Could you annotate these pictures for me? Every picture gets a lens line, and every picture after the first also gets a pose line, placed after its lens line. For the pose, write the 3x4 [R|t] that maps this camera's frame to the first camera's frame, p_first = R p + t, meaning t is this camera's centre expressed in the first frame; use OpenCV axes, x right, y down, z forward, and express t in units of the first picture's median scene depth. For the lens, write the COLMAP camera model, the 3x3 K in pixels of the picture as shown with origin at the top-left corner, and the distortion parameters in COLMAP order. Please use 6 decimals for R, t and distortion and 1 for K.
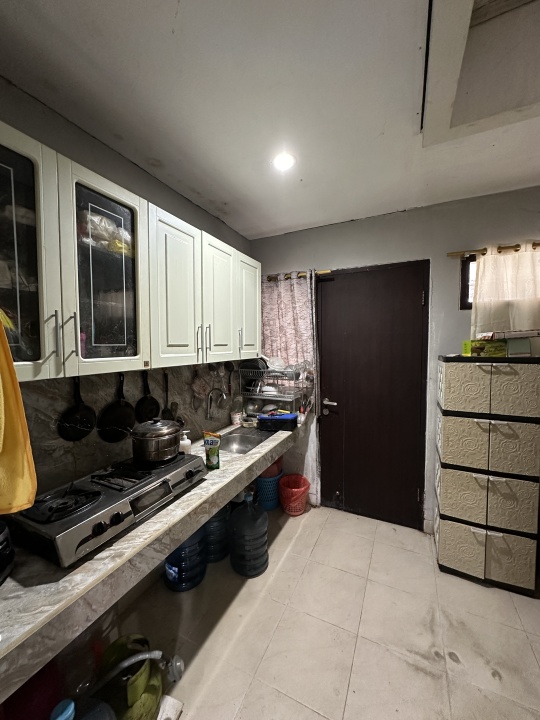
lens RADIAL K [[288.7, 0, 268.8], [0, 288.7, 359.3], [0, 0, 1]] dist [-0.003213, 0.000427]
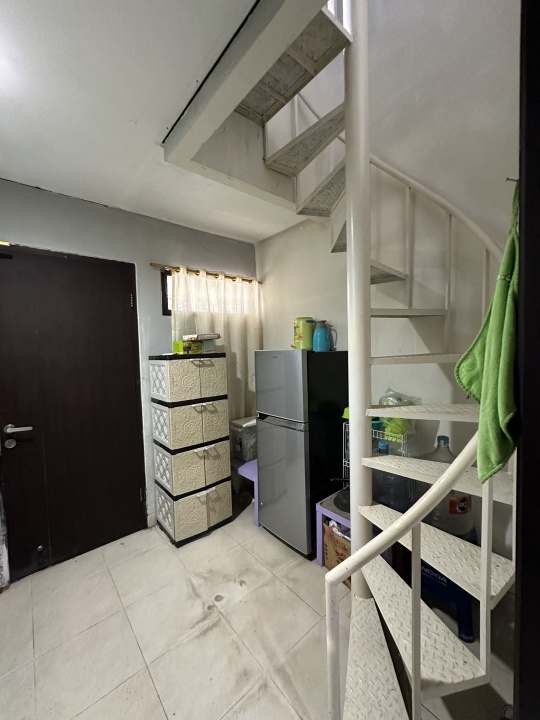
lens RADIAL K [[288.7, 0, 270.1], [0, 288.7, 359.5], [0, 0, 1]] dist [-0.003213, 0.000427]
pose [[0.395741, -0.043884, 0.917313, -0.258482], [0.074335, 0.997111, 0.015633, 0.019524], [-0.915349, 0.062002, 0.397860, 0.190041]]
